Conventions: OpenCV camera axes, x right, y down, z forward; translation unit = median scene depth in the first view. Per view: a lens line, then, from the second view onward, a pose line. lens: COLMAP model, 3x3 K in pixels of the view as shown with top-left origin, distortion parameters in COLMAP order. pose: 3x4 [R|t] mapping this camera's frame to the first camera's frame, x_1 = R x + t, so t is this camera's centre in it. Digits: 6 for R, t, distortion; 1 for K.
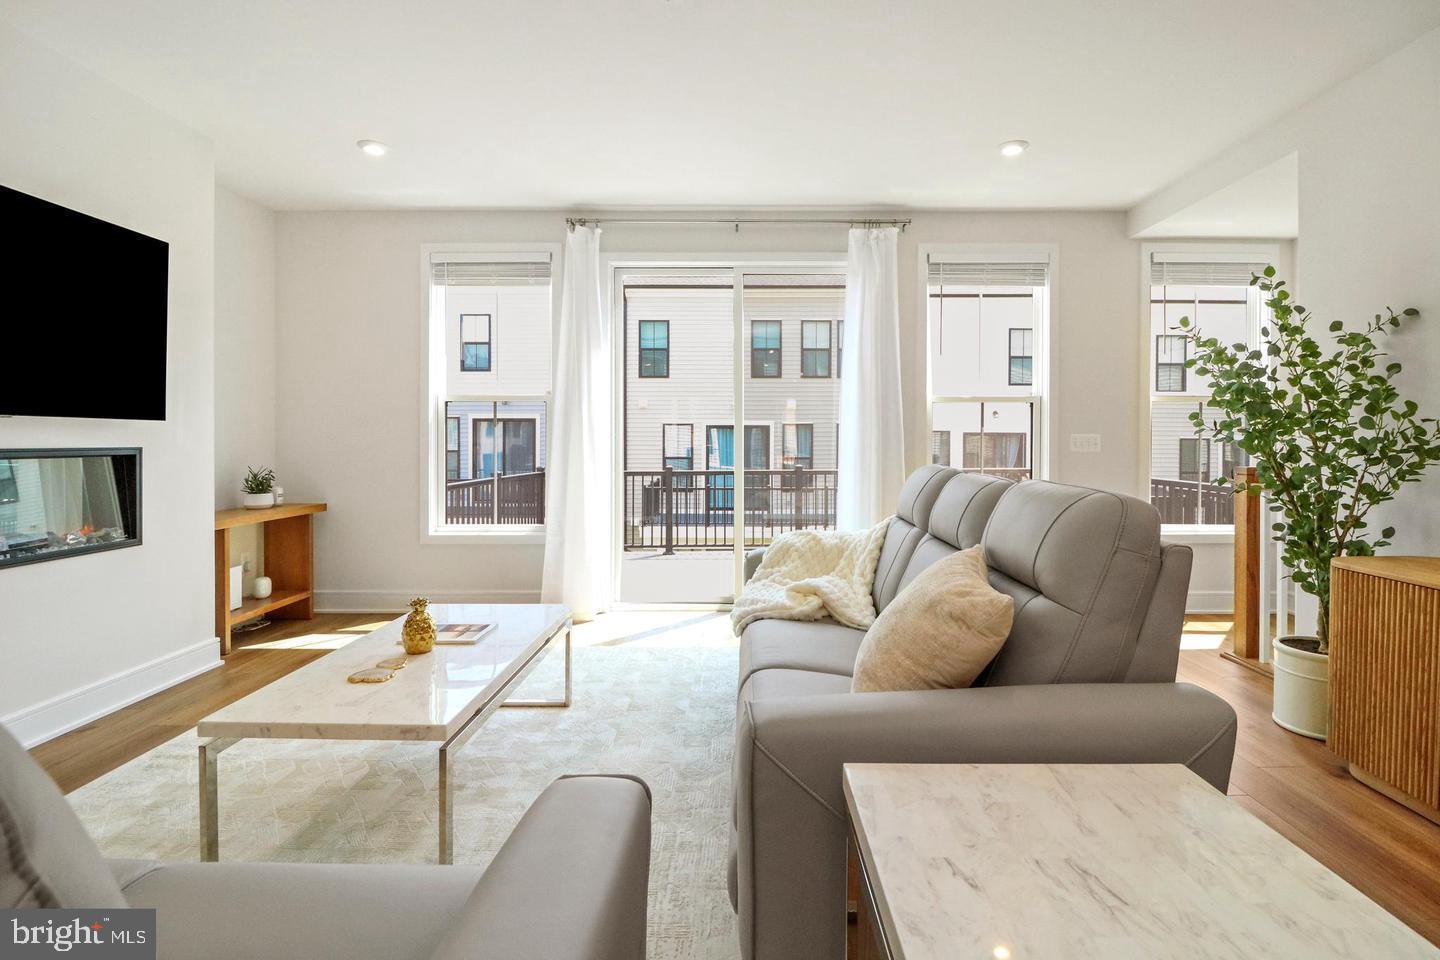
lens RADIAL K [[682.8, 0, 727.4], [0, 682.8, 458.6], [0, 0, 1]] dist [-0.026838, -0.000526]
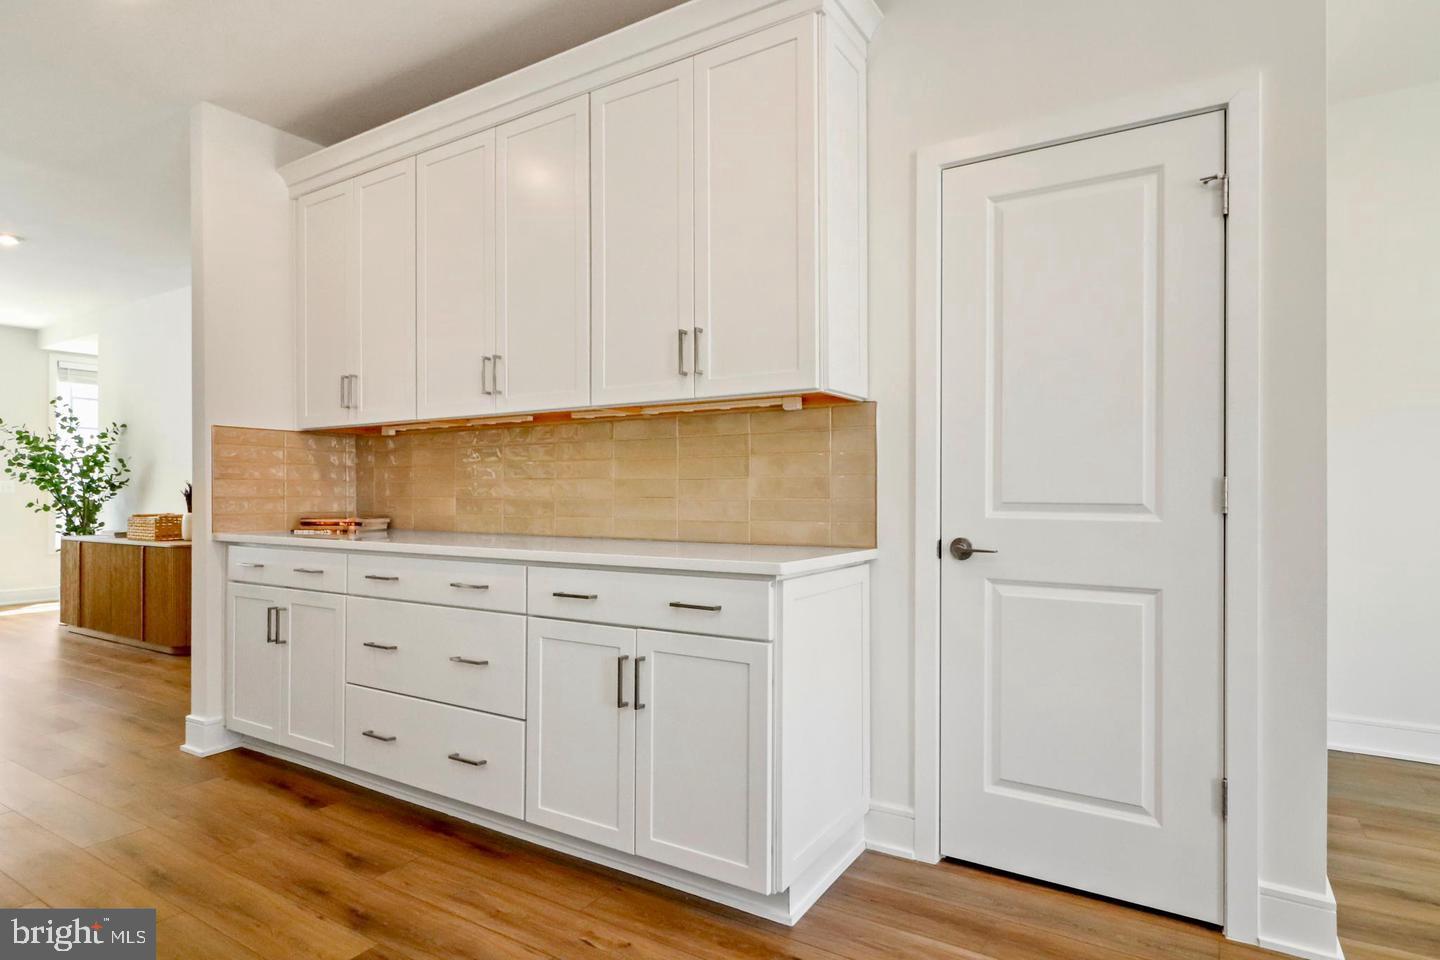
lens RADIAL K [[778.7, 0, 720.0], [0, 778.7, 480.0], [0, 0, 1]] dist [0.000923, 0.000804]
pose [[0.516539, 0.005149, 0.856248, -0.167490], [0.024873, 0.999470, -0.021015, 0.061275], [-0.855902, 0.032153, 0.516137, -1.927224]]
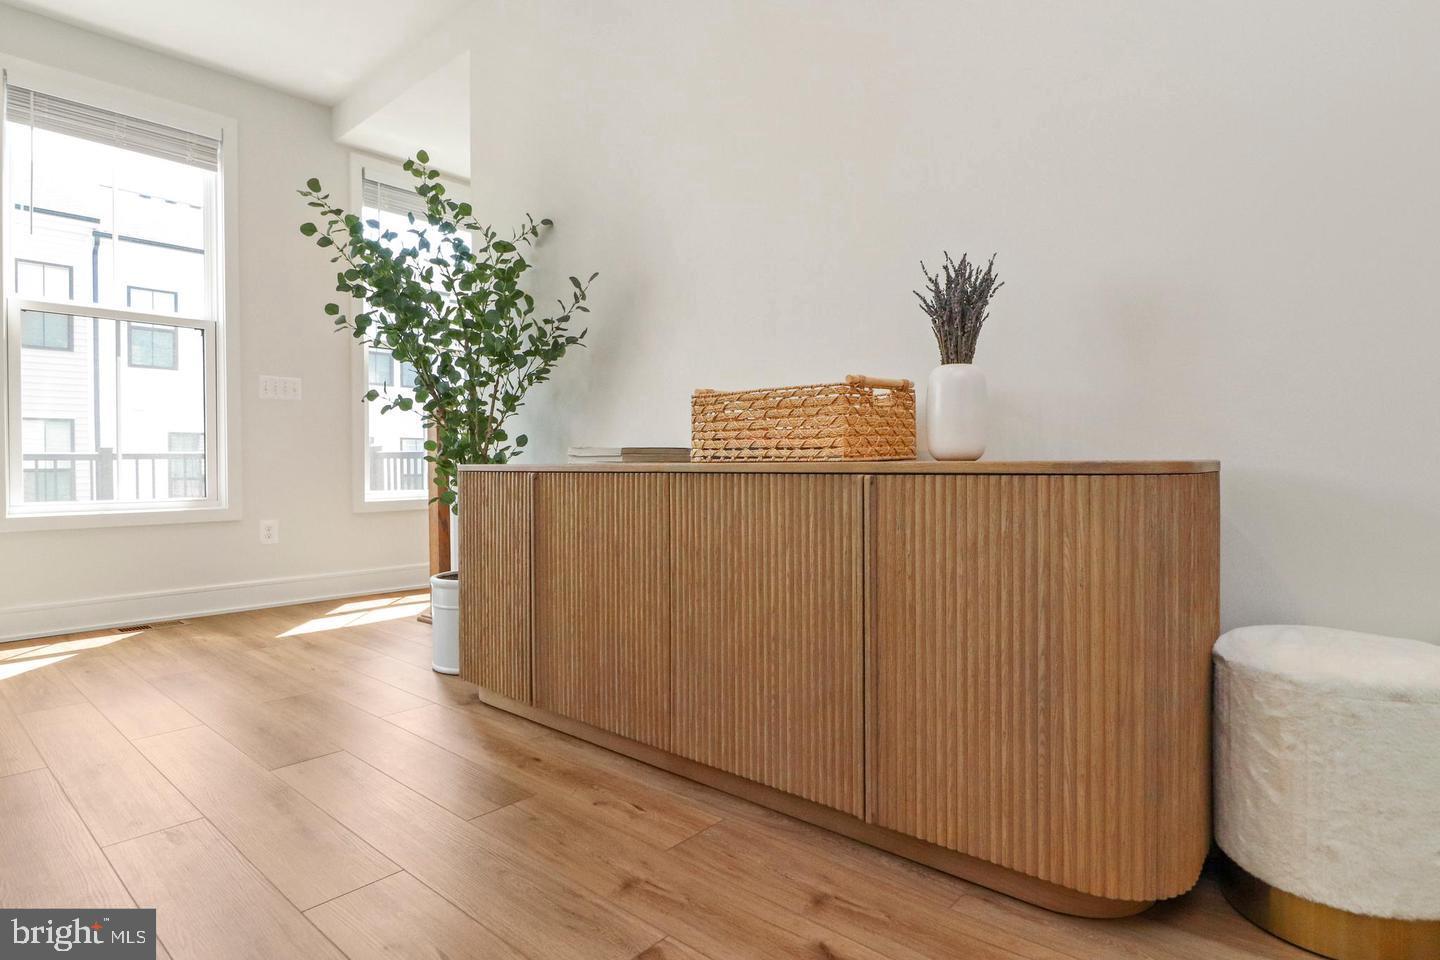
lens RADIAL K [[794.7, 0, 720.0], [0, 794.7, 480.0], [0, 0, 1]] dist [-0.002179, 0.000178]
pose [[0.659772, -0.009561, 0.751405, 0.289253], [0.018418, 0.999824, -0.003450, 0.156531], [-0.751240, 0.016116, 0.659832, 0.032419]]
